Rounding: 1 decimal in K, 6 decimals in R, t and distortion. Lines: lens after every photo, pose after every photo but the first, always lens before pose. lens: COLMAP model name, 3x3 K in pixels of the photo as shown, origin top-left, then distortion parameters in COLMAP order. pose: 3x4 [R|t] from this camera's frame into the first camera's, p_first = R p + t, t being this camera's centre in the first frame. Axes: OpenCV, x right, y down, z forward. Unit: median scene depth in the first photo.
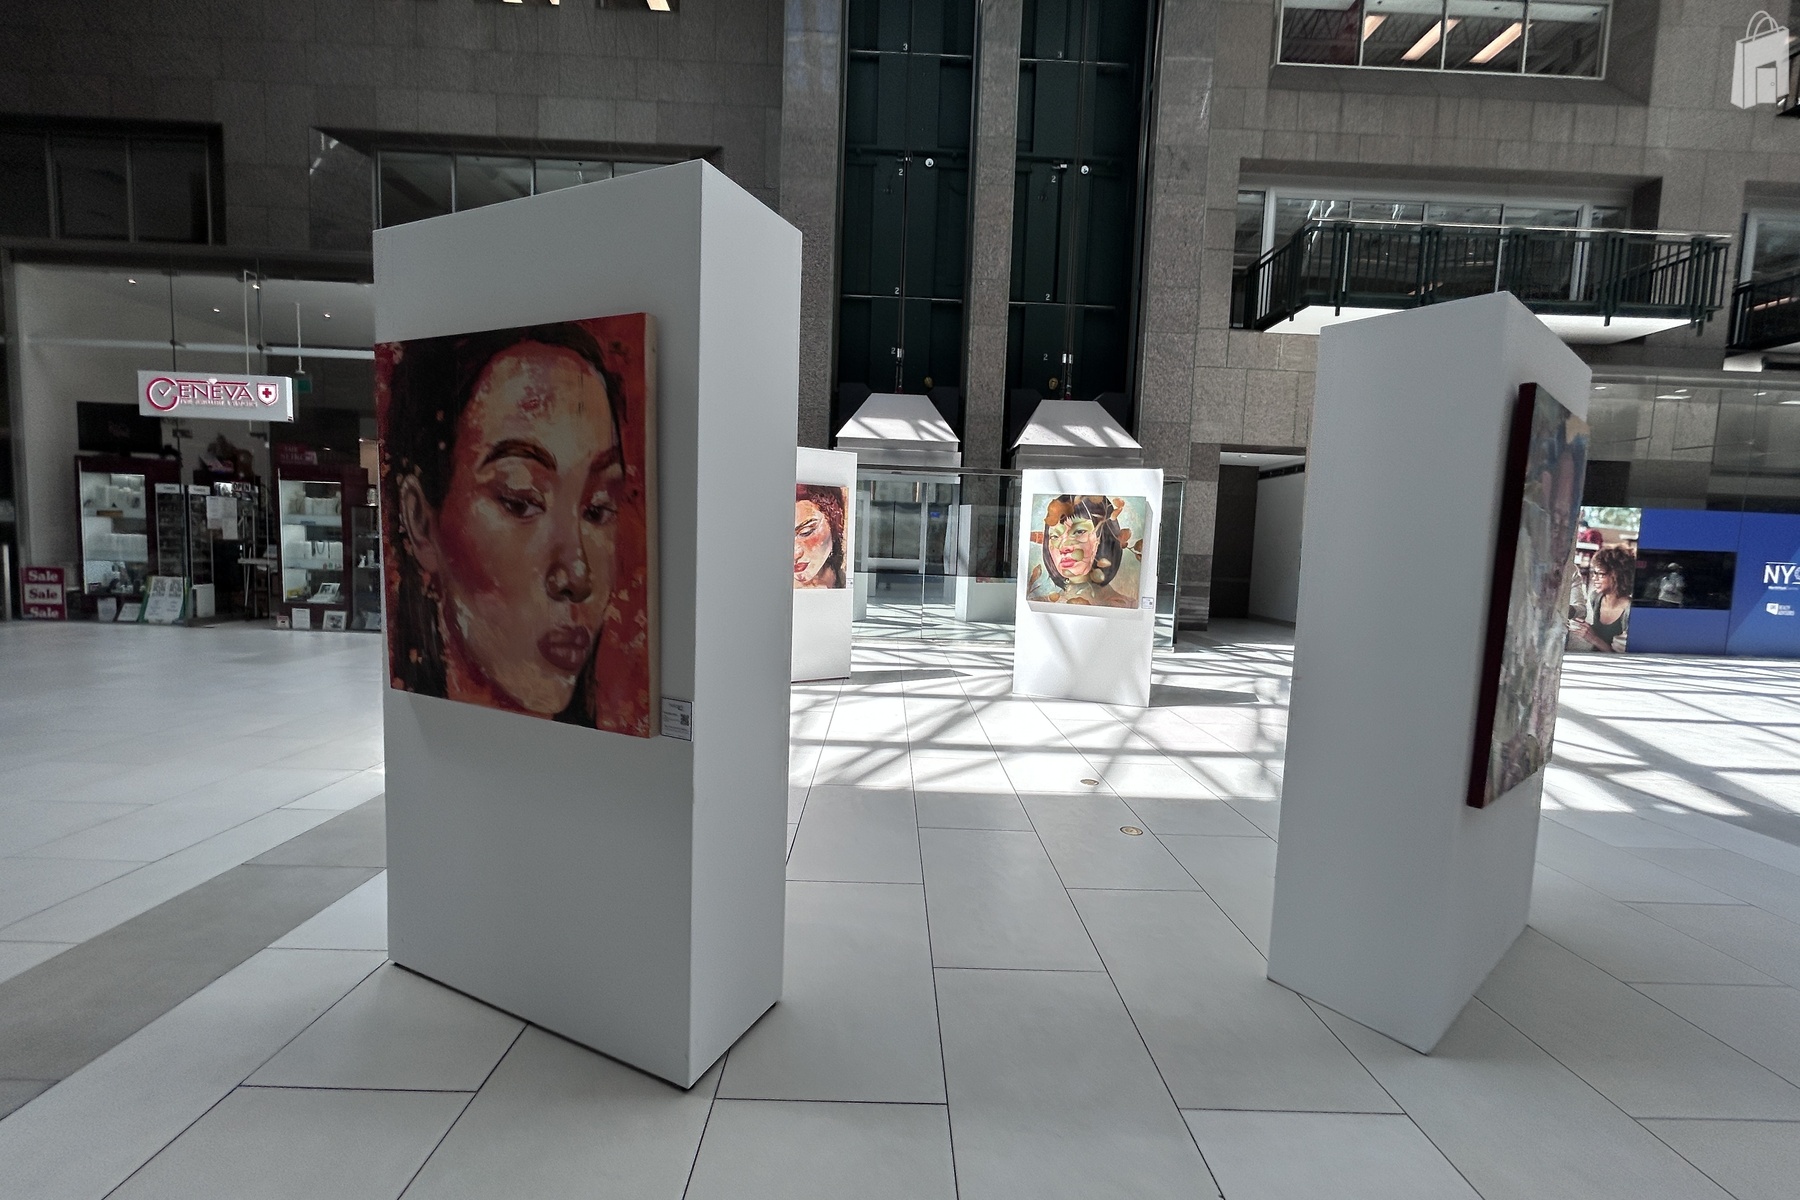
lens RADIAL K [[728.0, 0, 900.0], [0, 728.0, 603.2], [0, 0, 1]] dist [-0.002467, 0.000287]
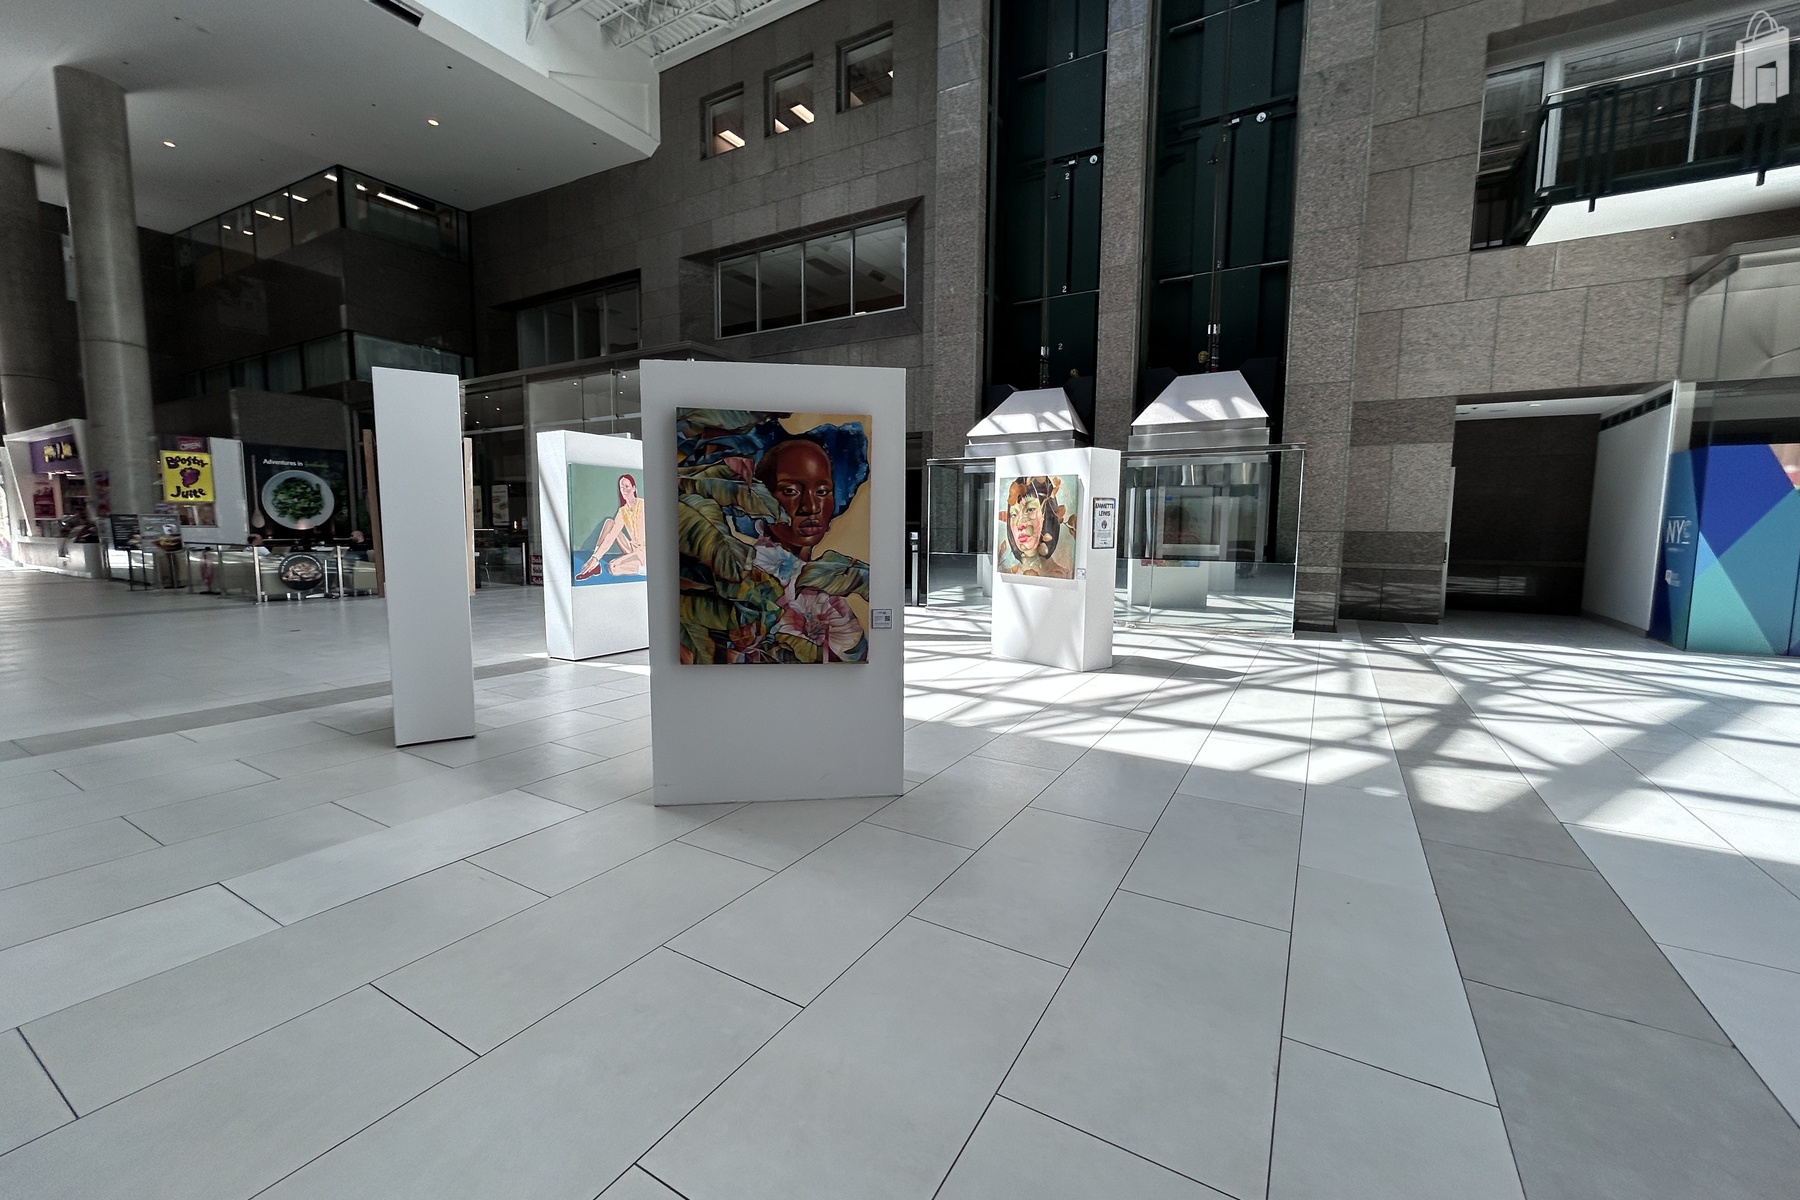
lens RADIAL K [[728.0, 0, 895.5], [0, 728.0, 605.6], [0, 0, 1]] dist [-0.002467, 0.000287]
pose [[0.847852, 0.028507, -0.529465, 0.629292], [-0.023090, 0.999591, 0.016844, 0.032012], [0.529729, -0.002055, 0.848164, -0.047399]]
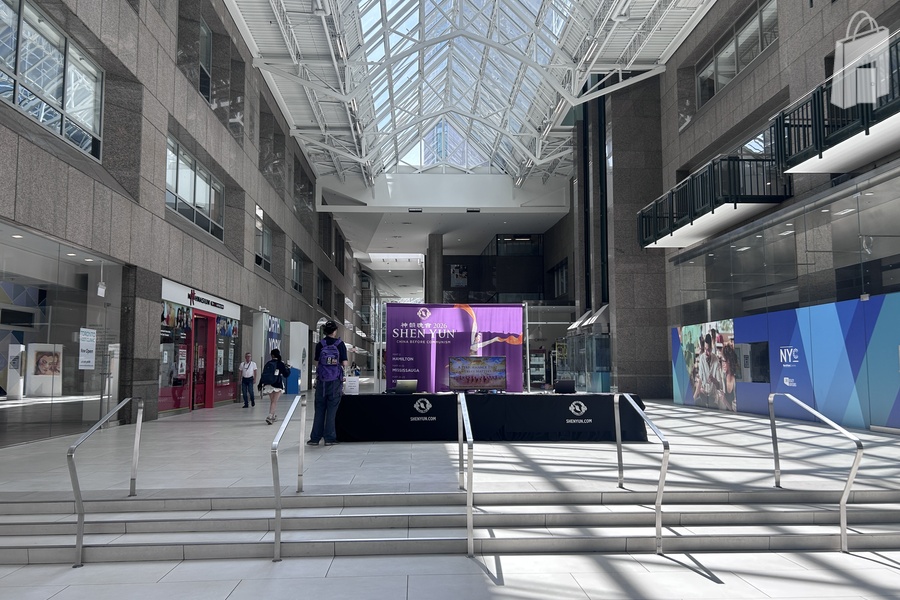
lens RADIAL K [[676.5, 0, 440.0], [0, 676.5, 305.2], [0, 0, 1]] dist [0.064253, -0.052160]
pose [[0.019465, -0.130028, -0.991319, 4.161027], [-0.081142, 0.988031, -0.131190, 0.145402], [0.996513, 0.082991, 0.008681, 0.592471]]
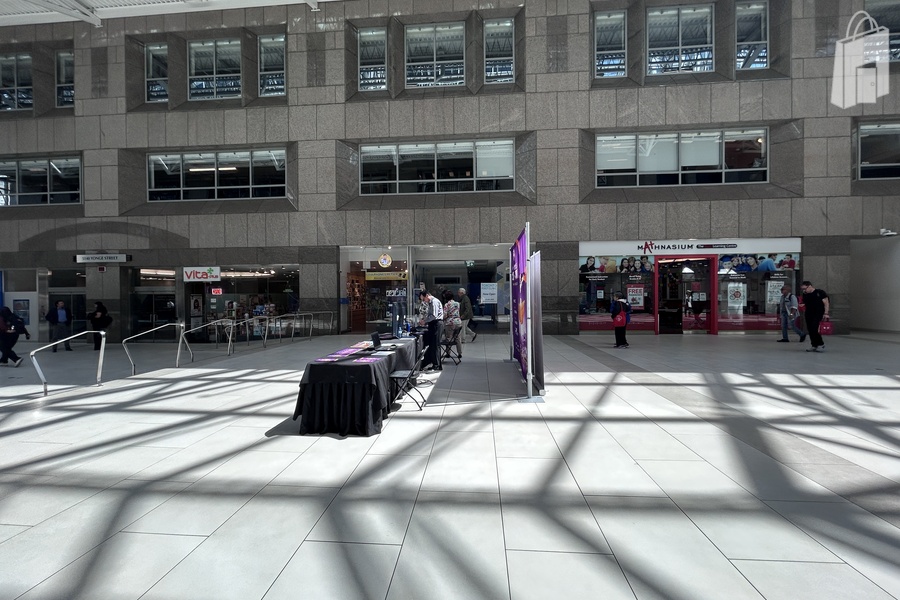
lens RADIAL K [[319.4, 0, 455.8], [0, 319.4, 298.1], [0, 0, 1]] dist [0.000360, 0.000048]
pose [[-0.996305, -0.027323, 0.081418, 2.367537], [-0.019836, 0.995617, 0.091393, -0.026816], [-0.083558, 0.089440, -0.992481, 1.353812]]
